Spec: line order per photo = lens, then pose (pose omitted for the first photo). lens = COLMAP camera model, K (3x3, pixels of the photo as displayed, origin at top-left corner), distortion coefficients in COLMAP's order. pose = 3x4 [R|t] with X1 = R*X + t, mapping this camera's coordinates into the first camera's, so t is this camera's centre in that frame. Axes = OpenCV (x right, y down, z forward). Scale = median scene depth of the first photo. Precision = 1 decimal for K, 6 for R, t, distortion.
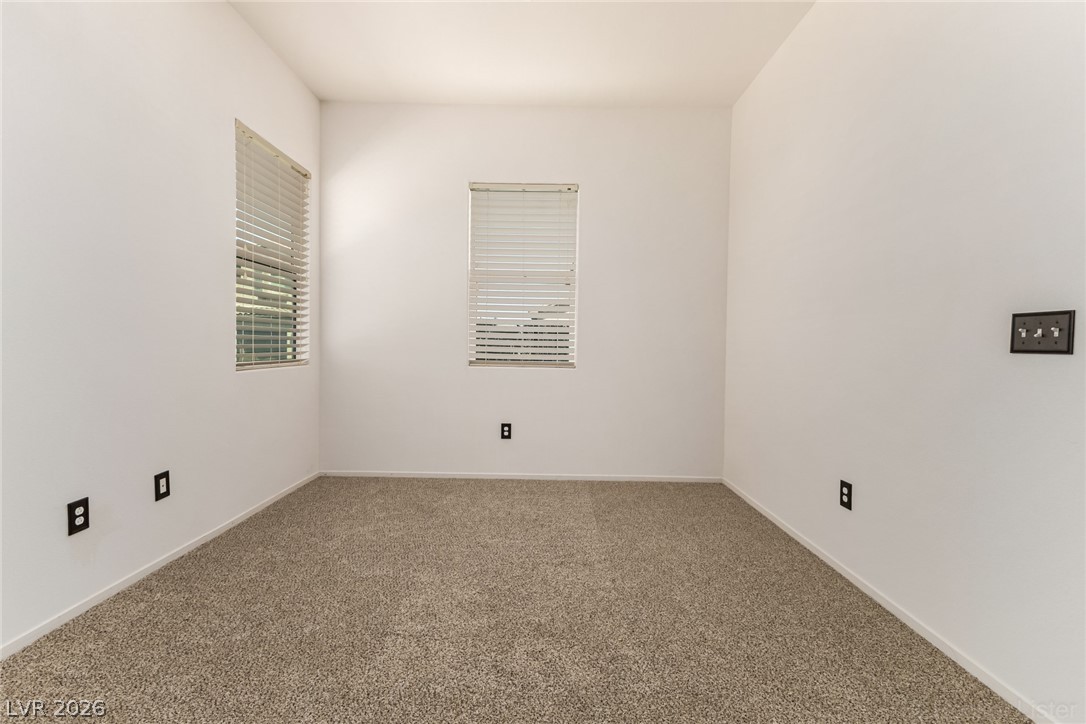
lens RADIAL K [[479.9, 0, 550.6], [0, 479.9, 362.4], [0, 0, 1]] dist [0.008179, -0.001338]
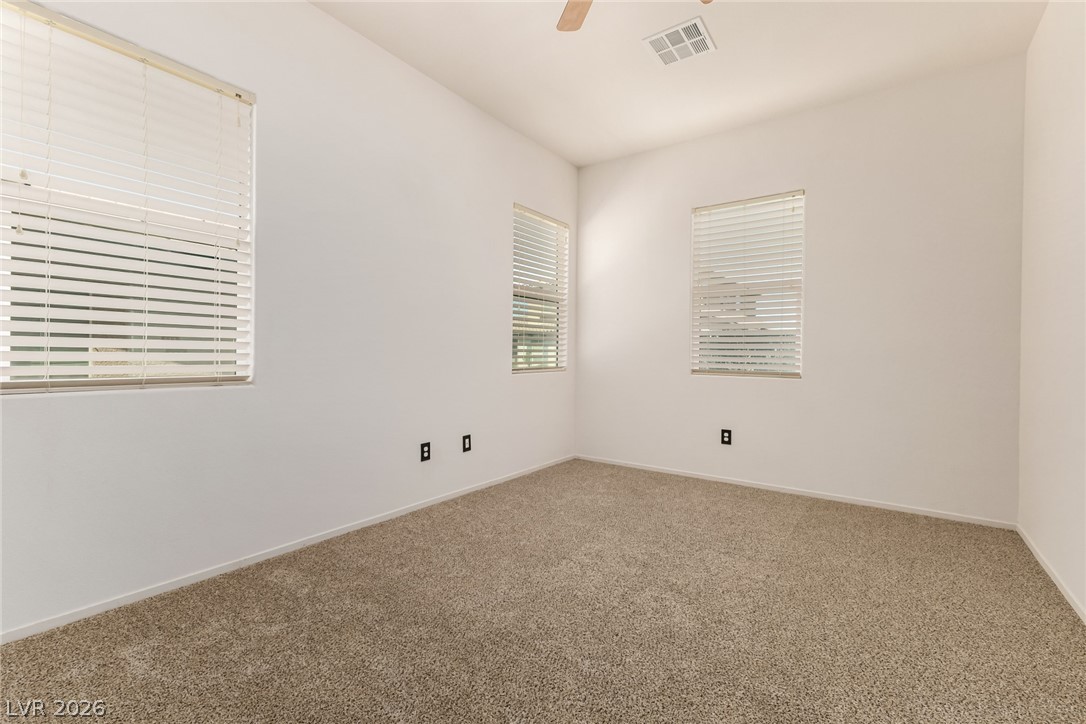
lens RADIAL K [[479.9, 0, 538.2], [0, 479.9, 363.5], [0, 0, 1]] dist [0.008179, -0.001338]
pose [[0.807585, 0.005440, -0.589725, 0.259935], [-0.017154, 0.999751, -0.014269, 0.006231], [0.589501, 0.021640, 0.807478, -0.125555]]
